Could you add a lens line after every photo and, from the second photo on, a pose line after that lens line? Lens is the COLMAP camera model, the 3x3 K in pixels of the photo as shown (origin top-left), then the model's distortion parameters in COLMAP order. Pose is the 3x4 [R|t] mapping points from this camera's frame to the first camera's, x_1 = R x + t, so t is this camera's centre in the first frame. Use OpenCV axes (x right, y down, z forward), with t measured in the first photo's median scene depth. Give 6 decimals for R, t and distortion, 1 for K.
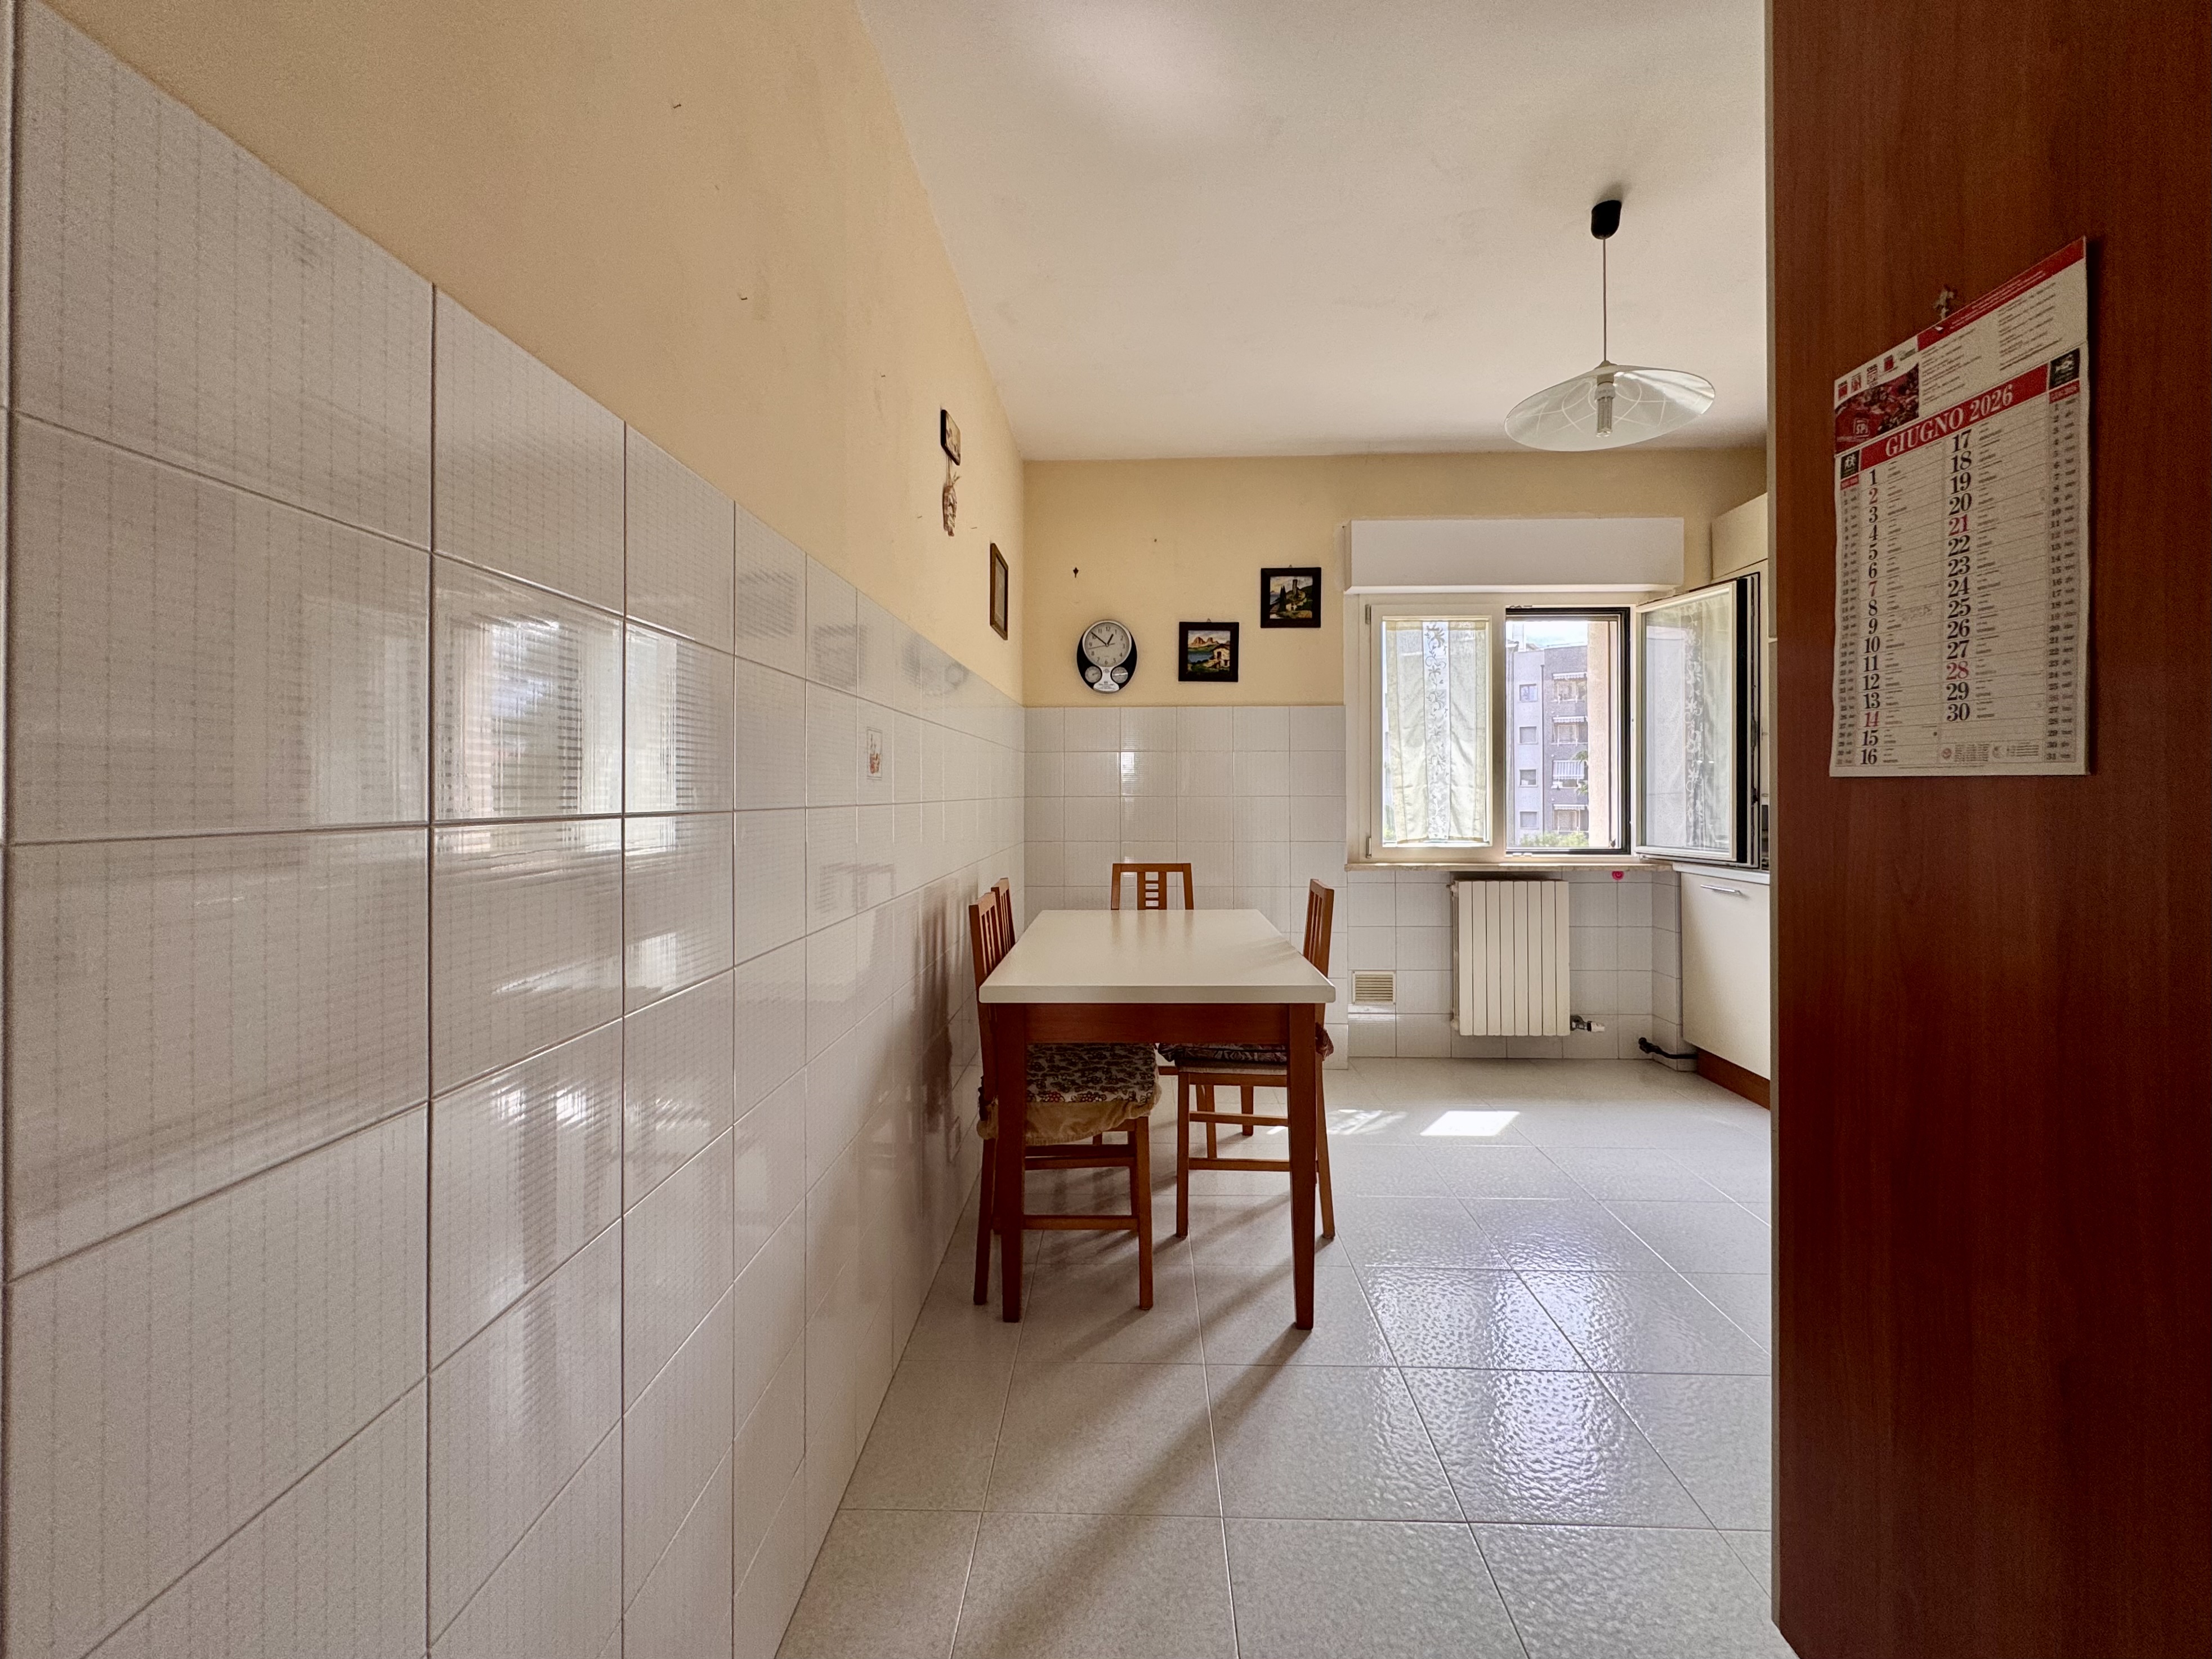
lens RADIAL K [[894.0, 0, 1106.0], [0, 894.0, 778.3], [0, 0, 1]] dist [-0.000850, 0.000012]
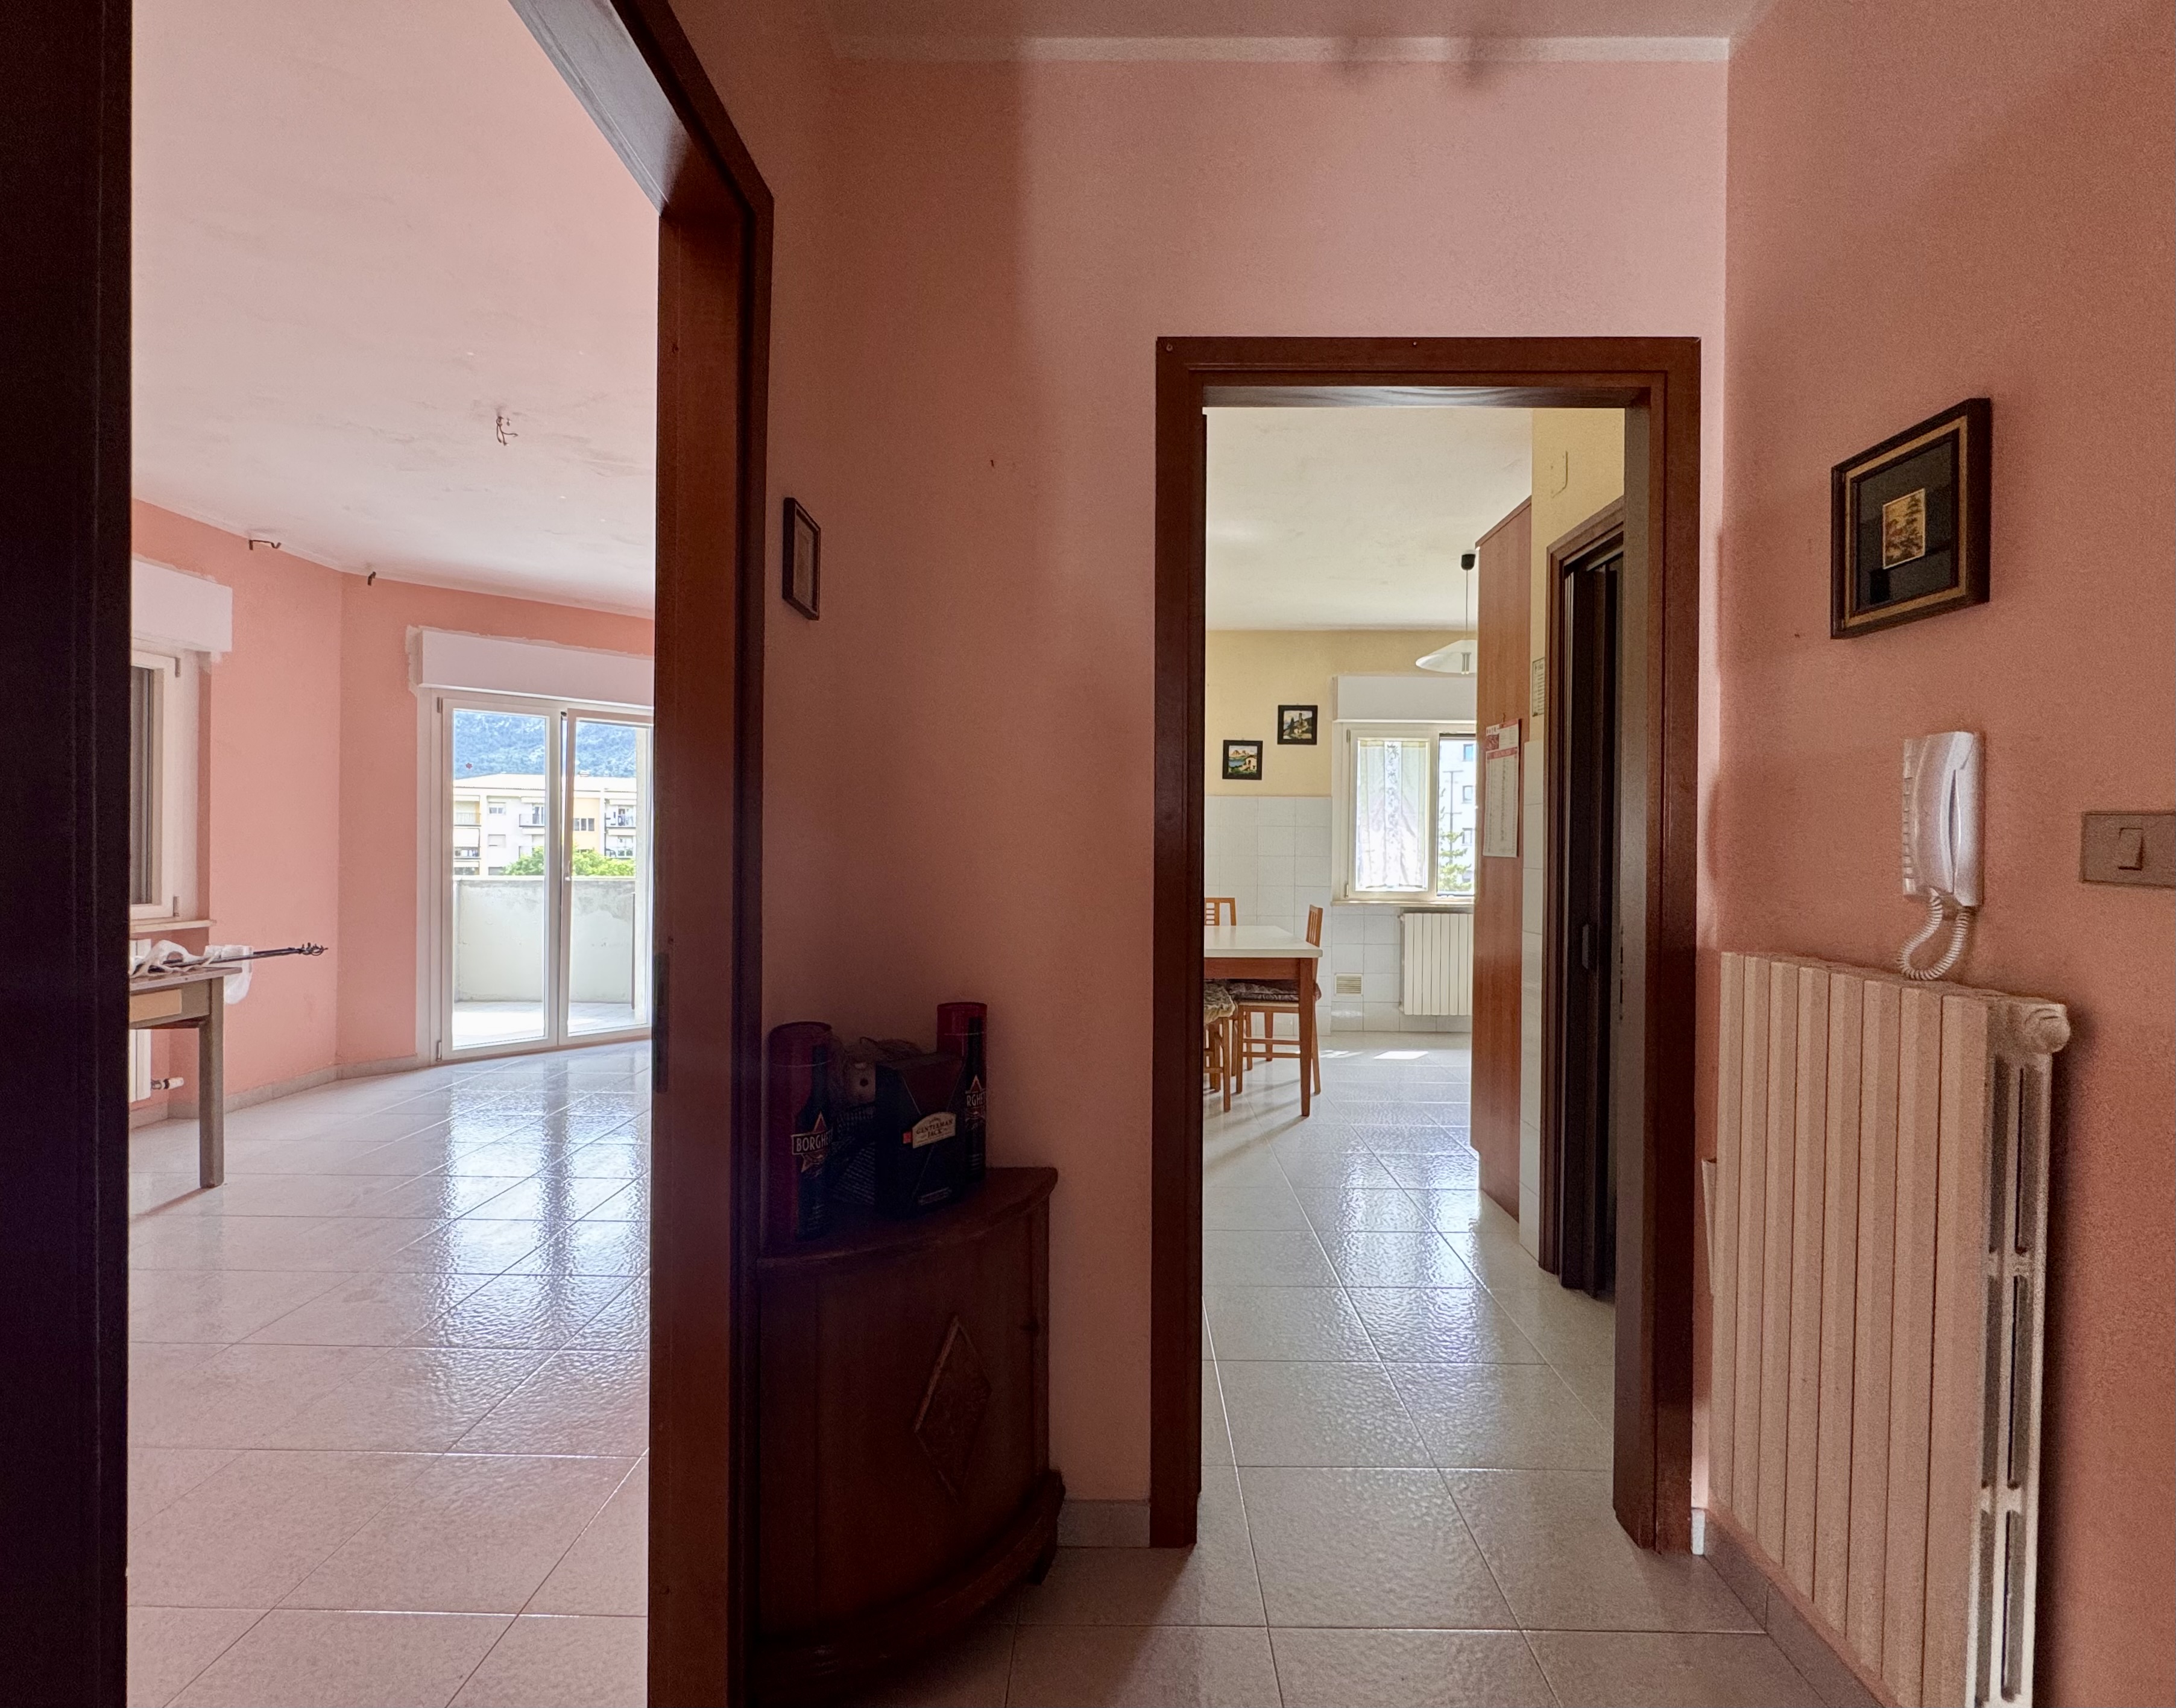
lens RADIAL K [[967.7, 0, 1094.1], [0, 967.7, 849.7], [0, 0, 1]] dist [-0.002653, -0.000332]
pose [[0.999812, 0.010617, 0.016214, -0.161303], [-0.010925, 0.999759, 0.019035, -0.018748], [-0.016008, -0.019209, 0.999687, -0.633709]]
